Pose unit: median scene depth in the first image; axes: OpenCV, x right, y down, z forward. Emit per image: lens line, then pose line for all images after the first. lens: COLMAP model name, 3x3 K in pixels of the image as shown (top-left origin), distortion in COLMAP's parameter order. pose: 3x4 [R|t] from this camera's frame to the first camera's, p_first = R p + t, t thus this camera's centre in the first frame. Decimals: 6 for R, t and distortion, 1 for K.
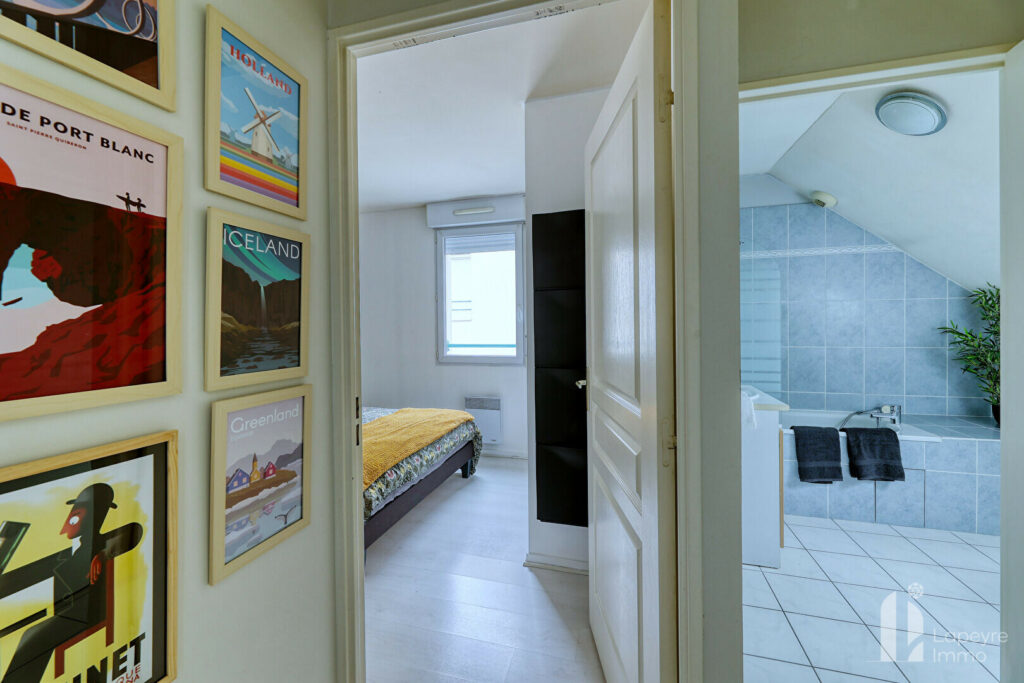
lens RADIAL K [[418.0, 0, 505.2], [0, 418.0, 325.0], [0, 0, 1]] dist [0.001808, -0.000197]
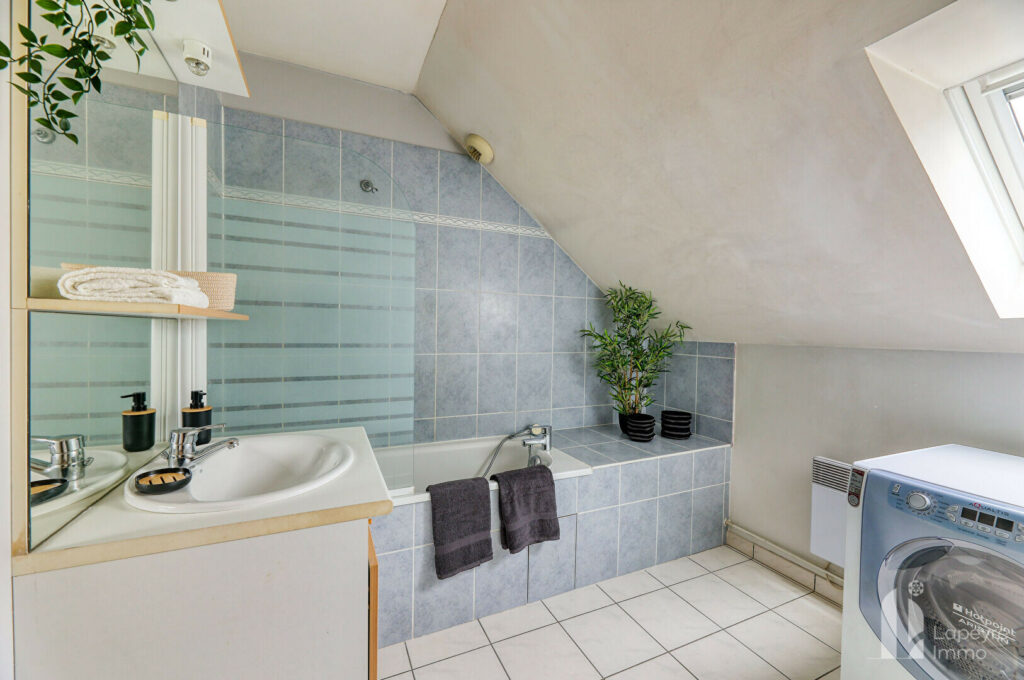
lens RADIAL K [[418.0, 0, 513.0], [0, 418.0, 339.2], [0, 0, 1]] dist [0.001808, -0.000197]
pose [[0.751962, 0.008579, 0.659151, 0.335845], [-0.019332, 0.999772, 0.009042, 0.020107], [-0.658923, -0.019542, 0.751957, 0.418013]]
